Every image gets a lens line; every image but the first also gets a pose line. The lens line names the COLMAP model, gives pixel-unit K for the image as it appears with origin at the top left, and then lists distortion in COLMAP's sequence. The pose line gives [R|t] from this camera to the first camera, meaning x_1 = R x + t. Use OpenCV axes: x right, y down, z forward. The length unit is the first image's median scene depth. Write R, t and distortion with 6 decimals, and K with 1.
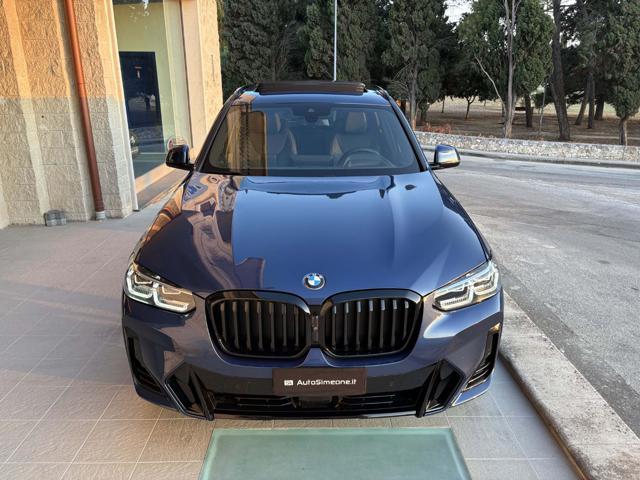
lens RADIAL K [[484.1, 0, 313.2], [0, 484.1, 241.9], [0, 0, 1]] dist [-0.026265, 0.003186]
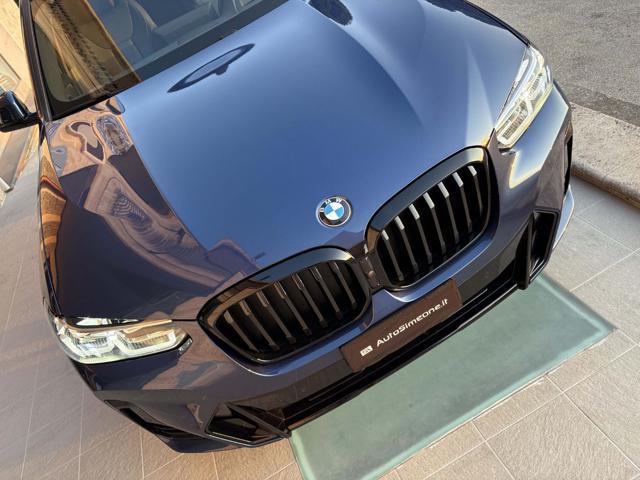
lens RADIAL K [[465.8, 0, 319.9], [0, 465.8, 238.8], [0, 0, 1]] dist [0.067562, -0.082632]
pose [[0.859542, -0.506014, 0.071677, -0.053950], [0.454938, 0.821481, 0.343804, -0.077187], [-0.232851, -0.262905, 0.936302, 0.299469]]
